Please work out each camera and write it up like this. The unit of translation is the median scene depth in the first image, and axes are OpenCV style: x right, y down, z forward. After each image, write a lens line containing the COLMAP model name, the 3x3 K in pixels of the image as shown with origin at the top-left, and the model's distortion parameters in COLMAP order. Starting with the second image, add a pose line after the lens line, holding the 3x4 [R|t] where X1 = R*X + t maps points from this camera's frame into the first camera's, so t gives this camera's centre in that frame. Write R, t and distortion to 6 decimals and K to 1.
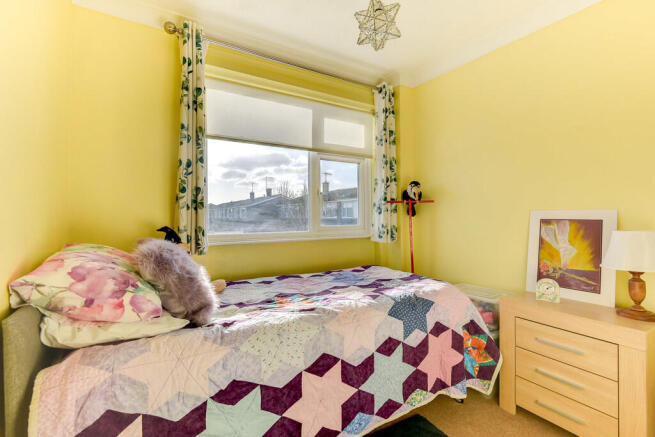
lens RADIAL K [[301.2, 0, 331.3], [0, 301.2, 215.8], [0, 0, 1]] dist [-0.002347, -0.002134]
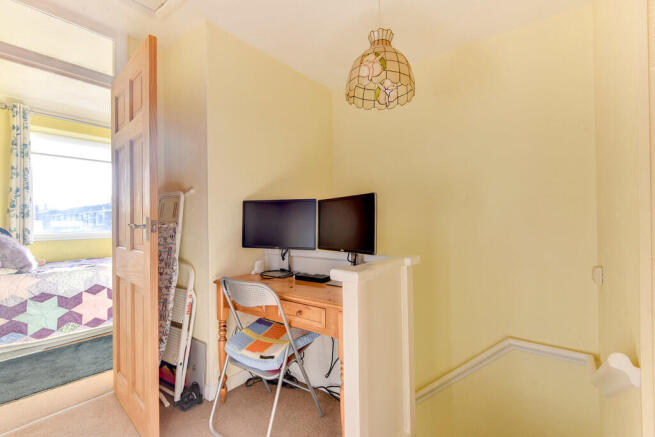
lens RADIAL K [[301.2, 0, 323.4], [0, 301.2, 224.1], [0, 0, 1]] dist [-0.002347, -0.002134]
pose [[0.939796, -0.002287, 0.341729, 0.545597], [0.000436, 0.999985, 0.005491, 0.005136], [-0.341737, -0.005012, 0.939782, -1.128736]]
